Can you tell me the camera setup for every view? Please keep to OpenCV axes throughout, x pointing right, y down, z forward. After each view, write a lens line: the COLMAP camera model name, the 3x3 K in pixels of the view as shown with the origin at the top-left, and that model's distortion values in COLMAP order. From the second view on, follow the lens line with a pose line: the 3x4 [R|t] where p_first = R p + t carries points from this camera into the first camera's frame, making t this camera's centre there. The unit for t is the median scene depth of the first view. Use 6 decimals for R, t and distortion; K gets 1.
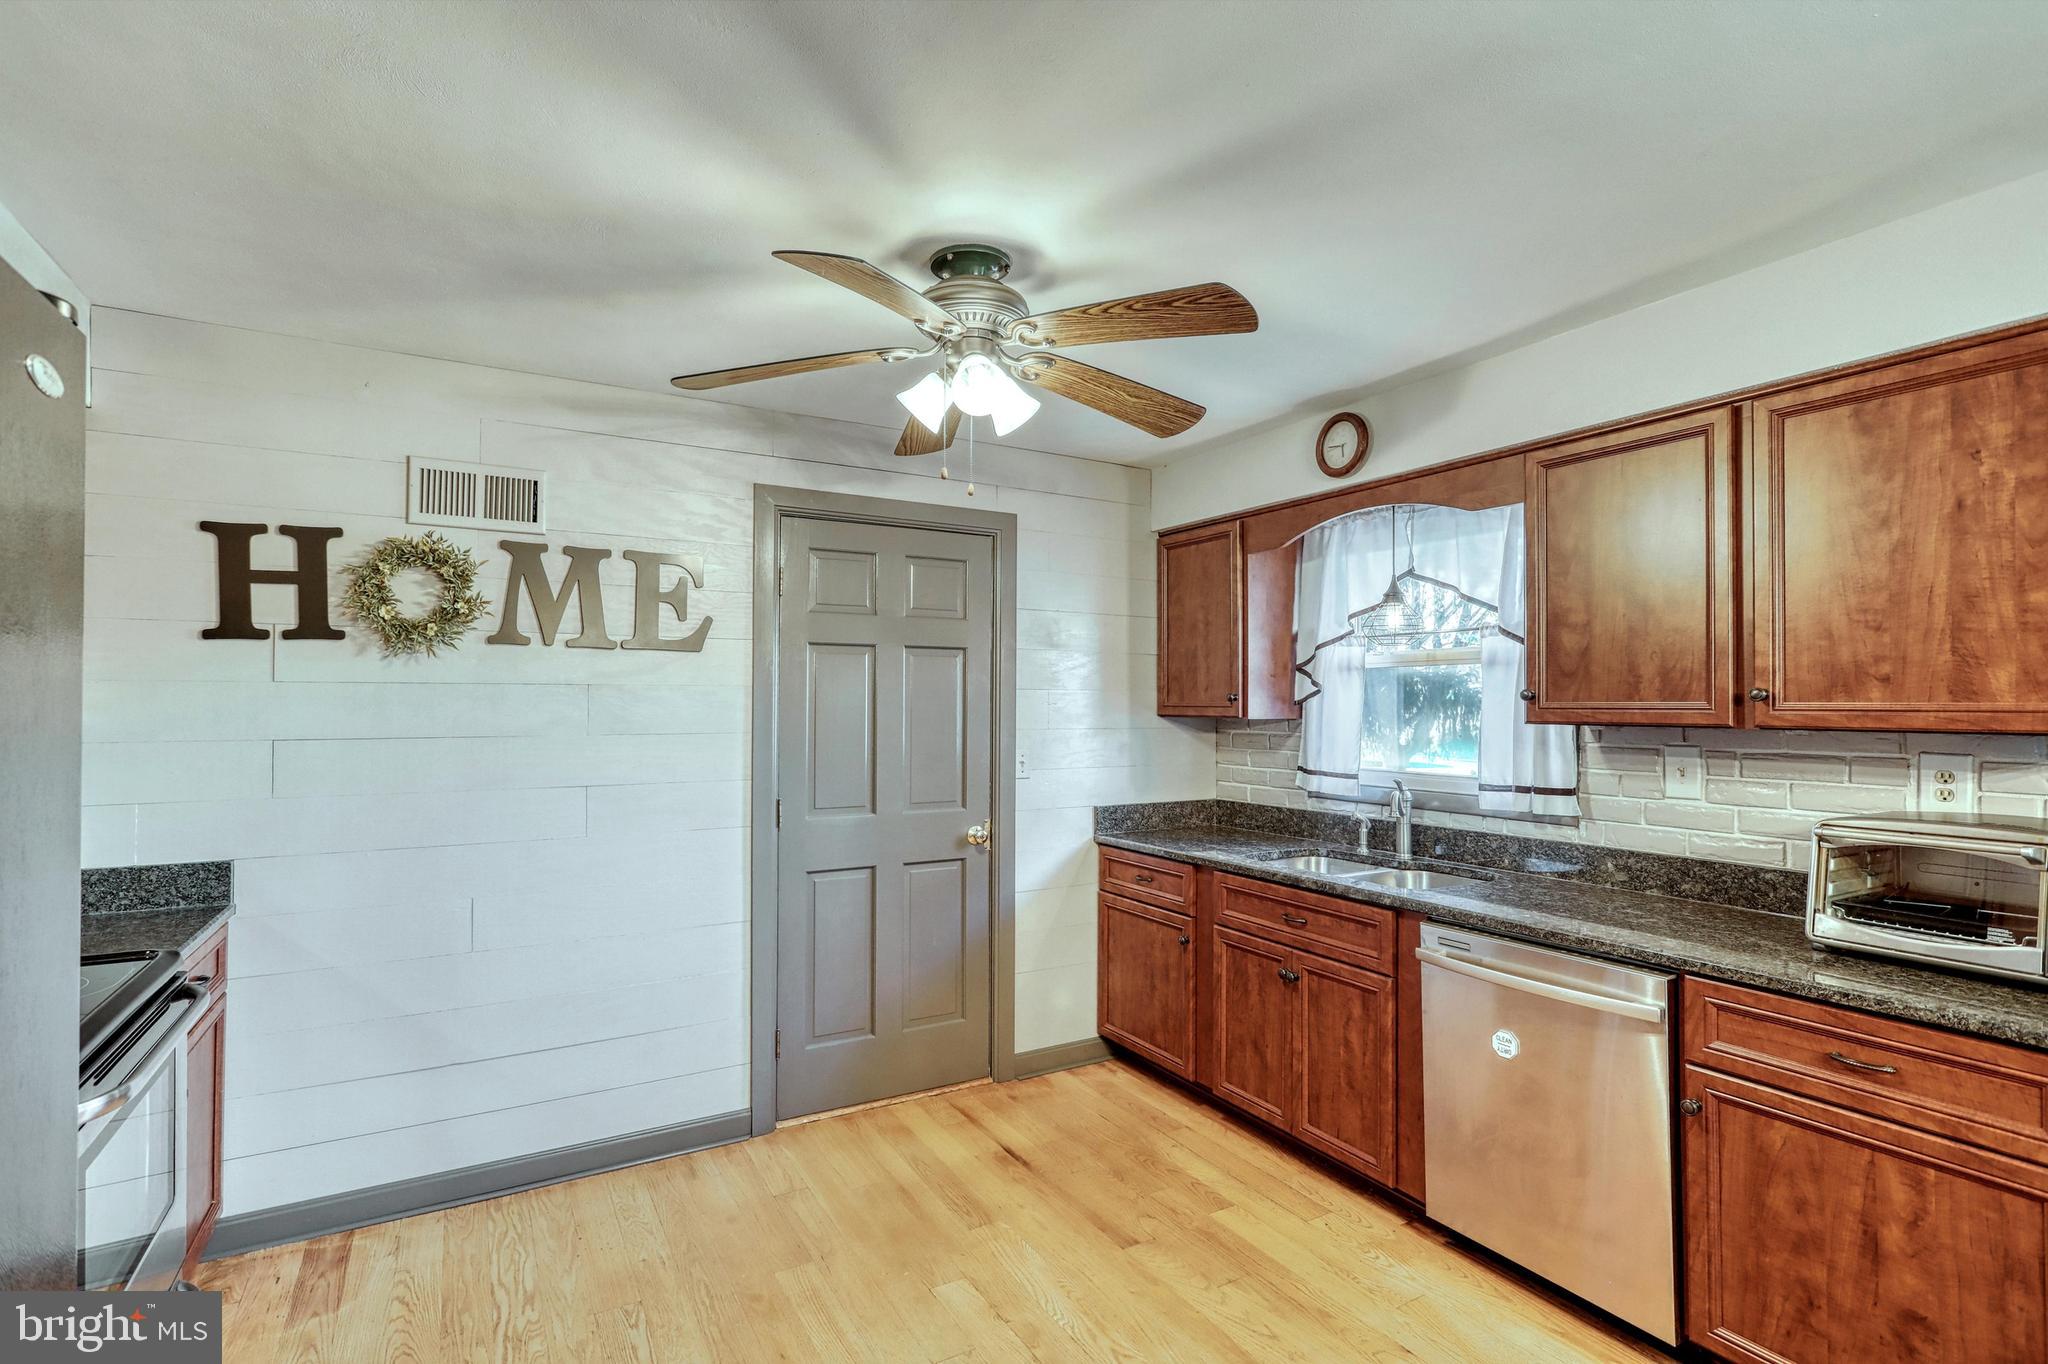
lens RADIAL K [[940.3, 0, 979.0], [0, 940.3, 709.6], [0, 0, 1]] dist [0.005105, -0.000232]
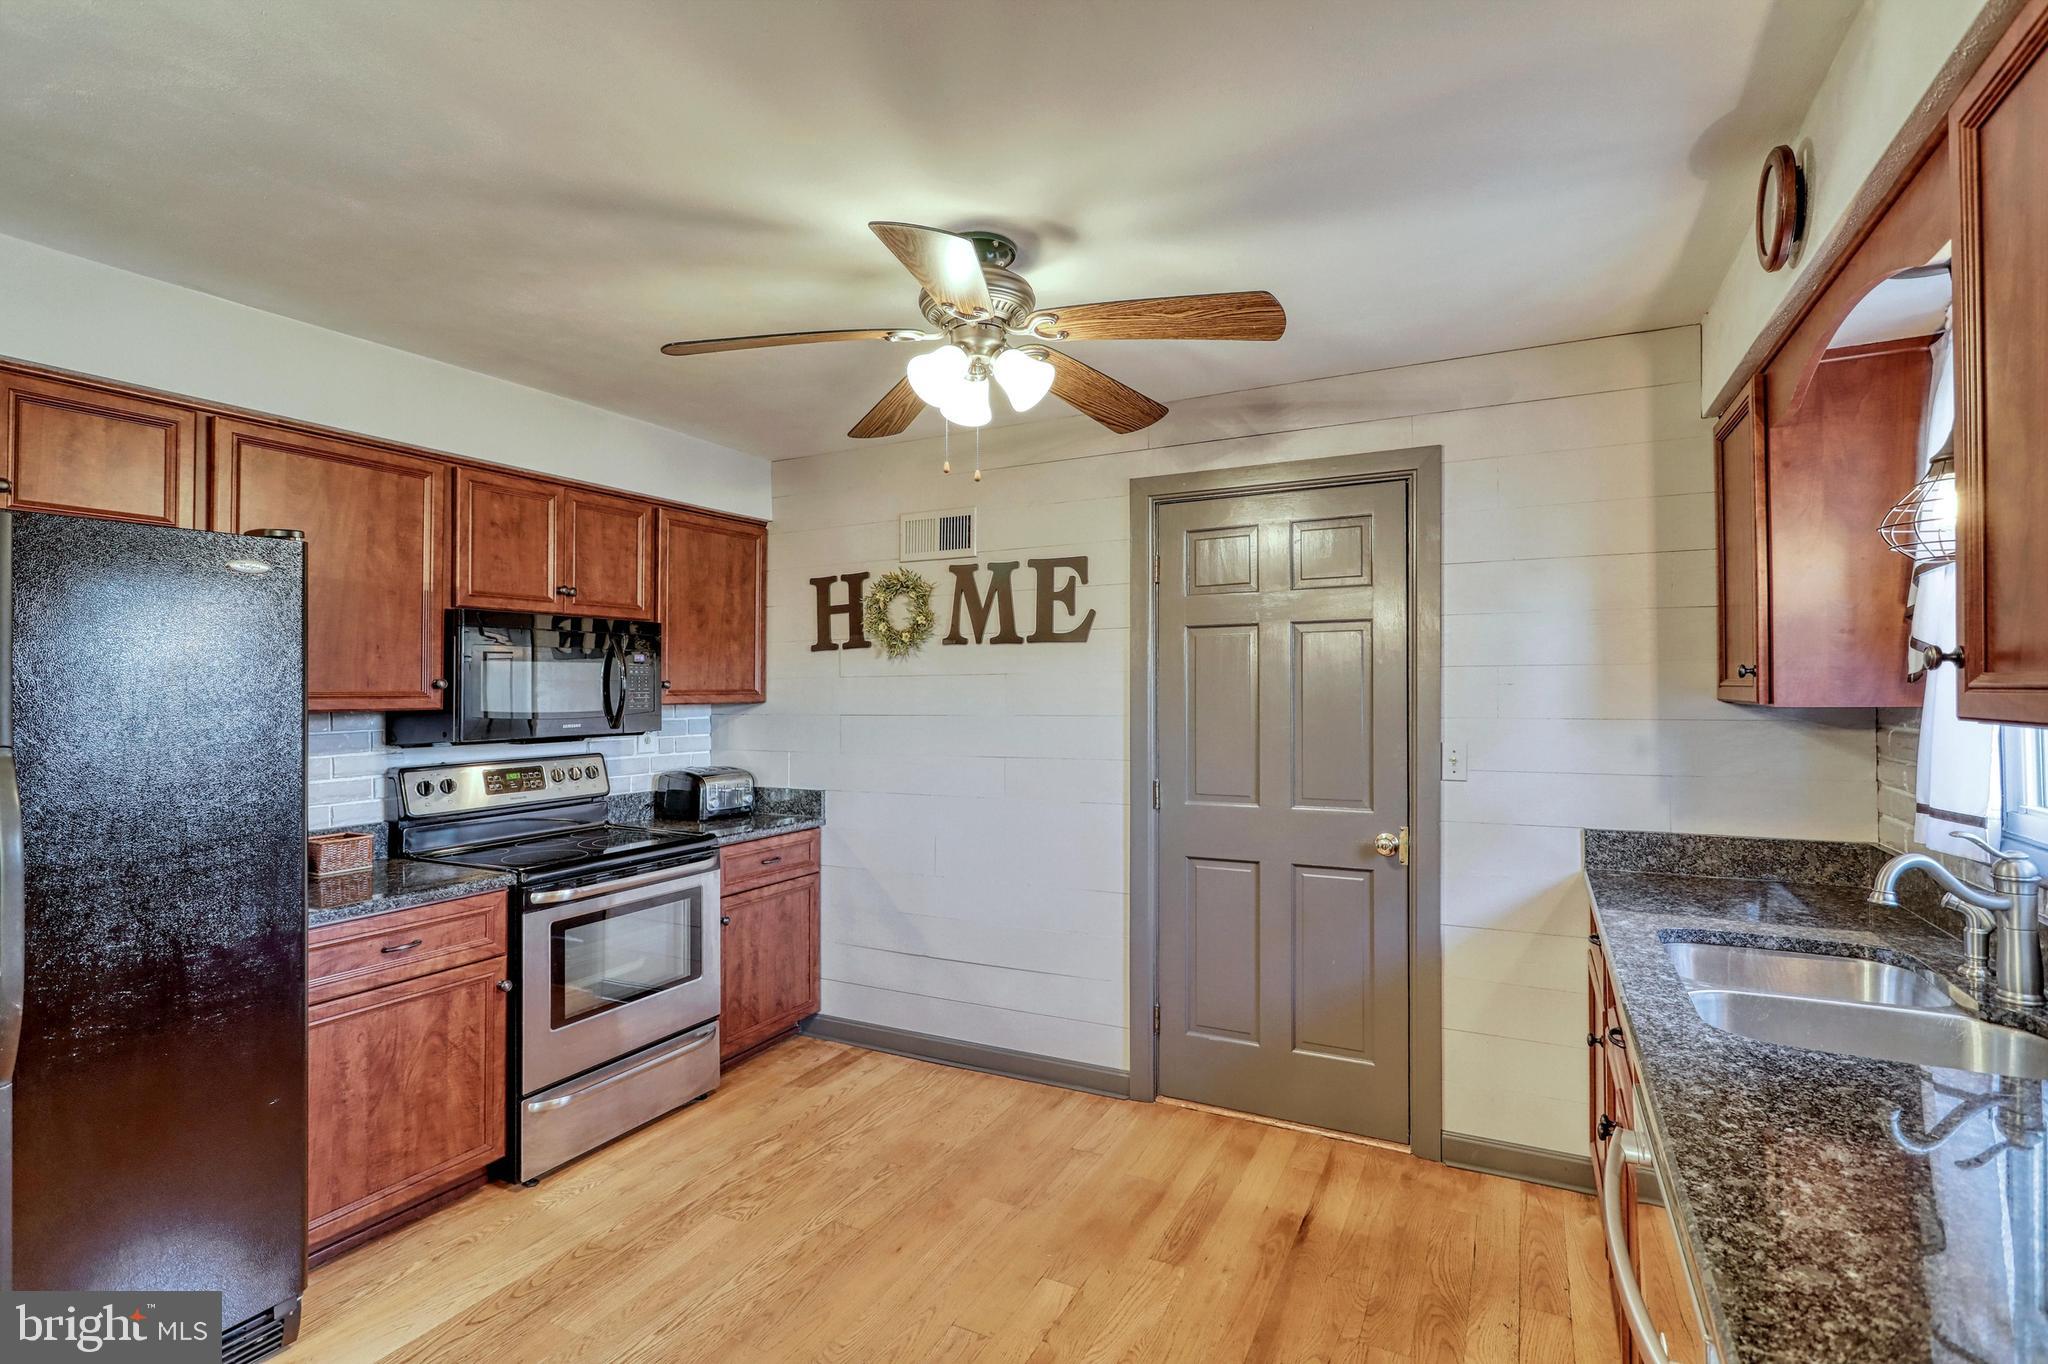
lens RADIAL K [[940.3, 0, 1075.4], [0, 940.3, 685.7], [0, 0, 1]] dist [0.005105, -0.000232]
pose [[0.578449, -0.008881, -0.815670, 0.589823], [0.004842, 0.999960, -0.007454, -0.001391], [0.815704, 0.000363, 0.578469, 0.340863]]
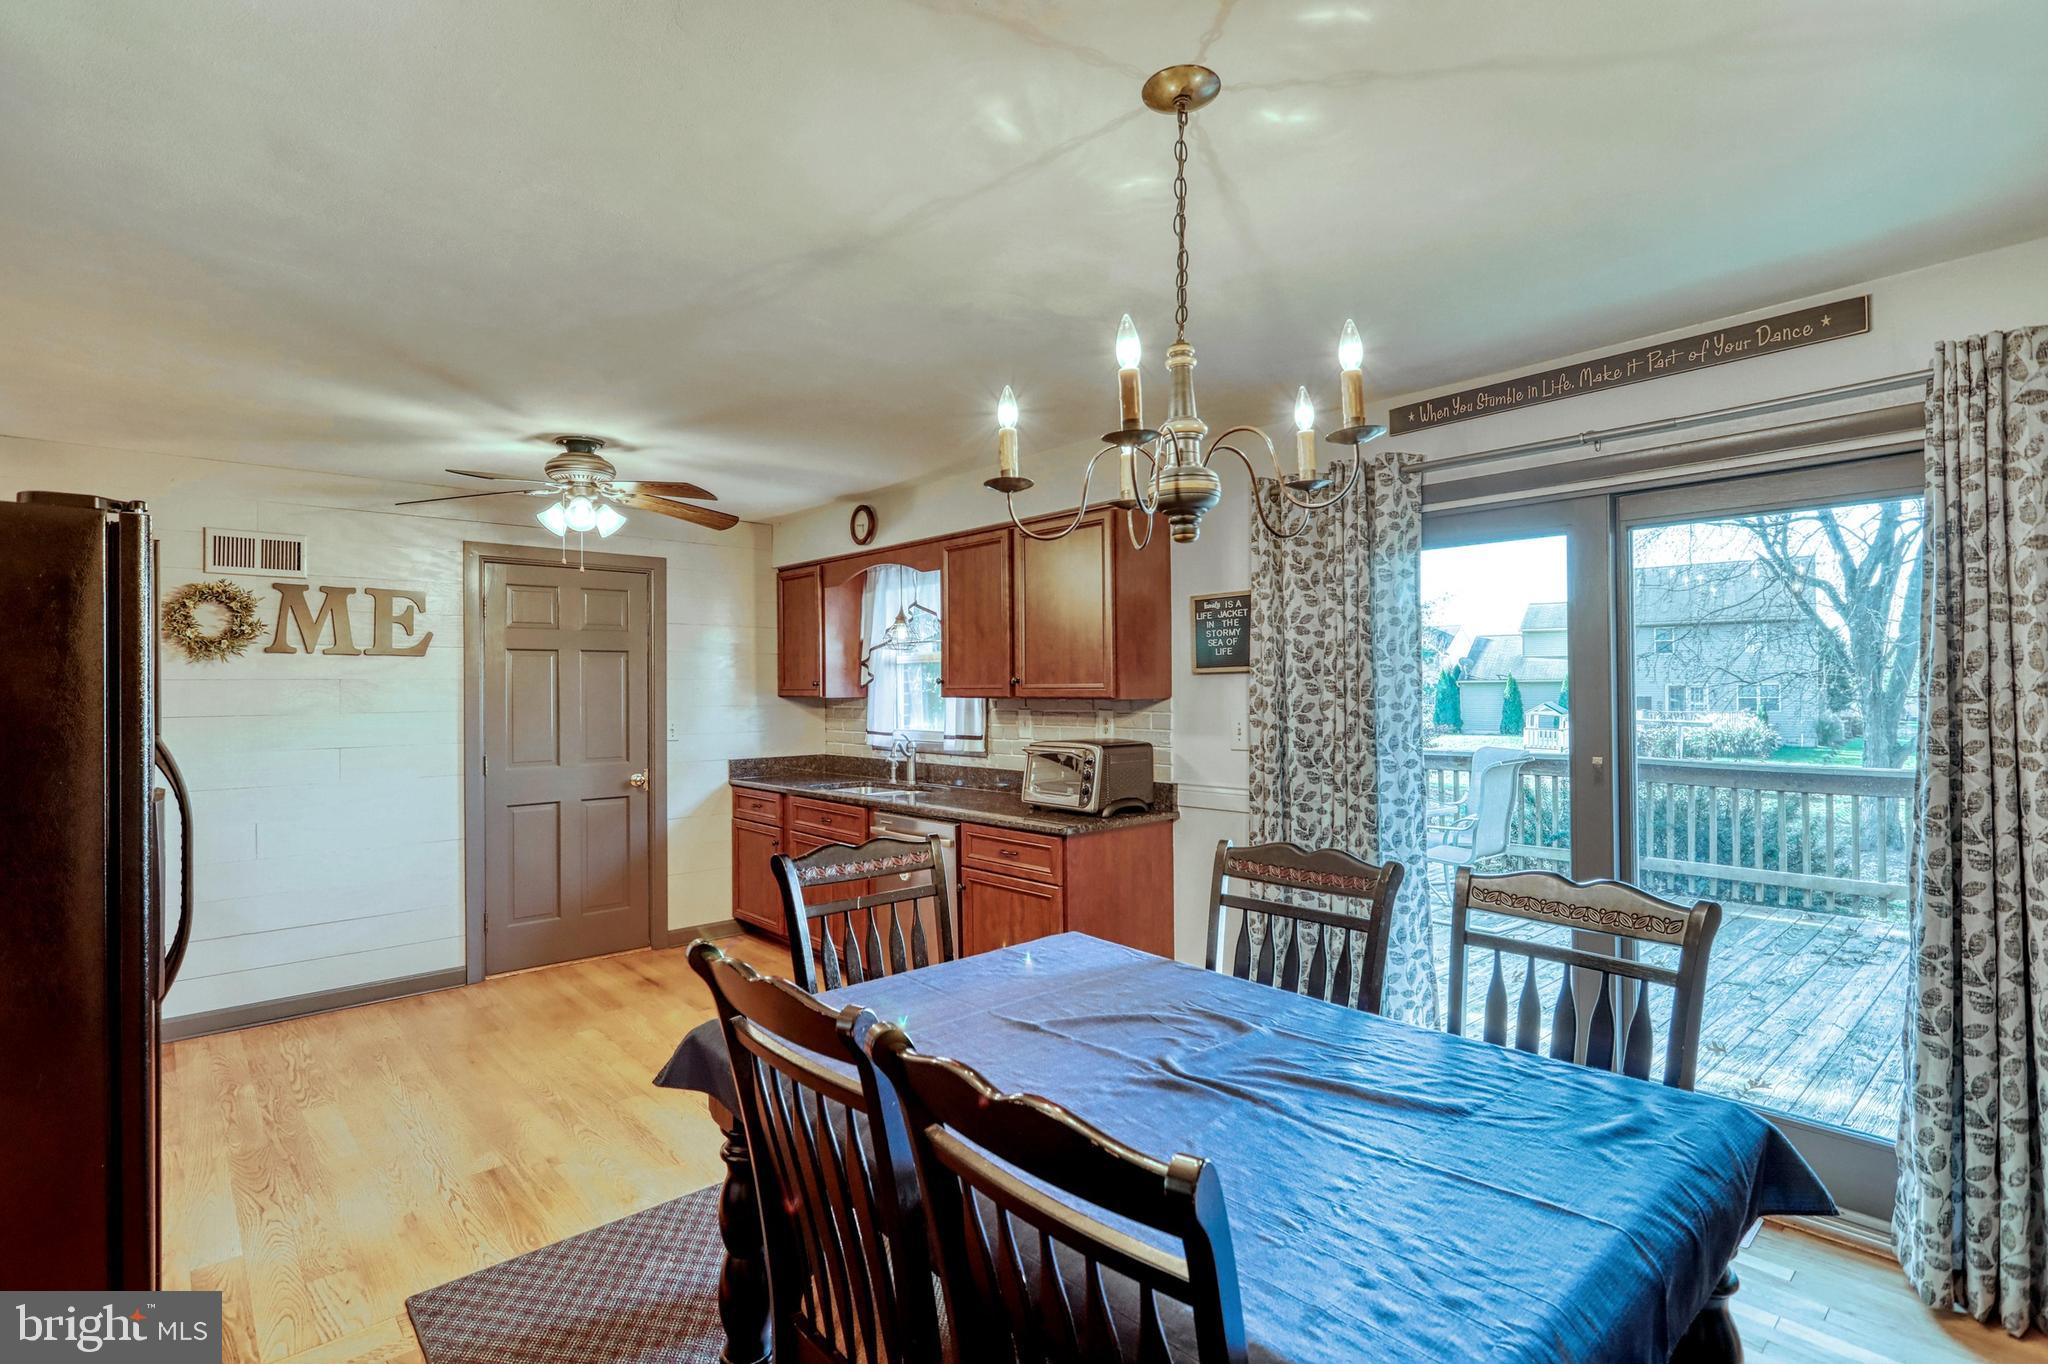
lens RADIAL K [[940.3, 0, 960.3], [0, 940.3, 701.0], [0, 0, 1]] dist [0.005105, -0.000232]
pose [[0.980951, -0.013152, 0.193811, 0.235906], [0.012031, 0.999903, 0.006960, 0.008355], [-0.193884, -0.004495, 0.981014, -0.596933]]
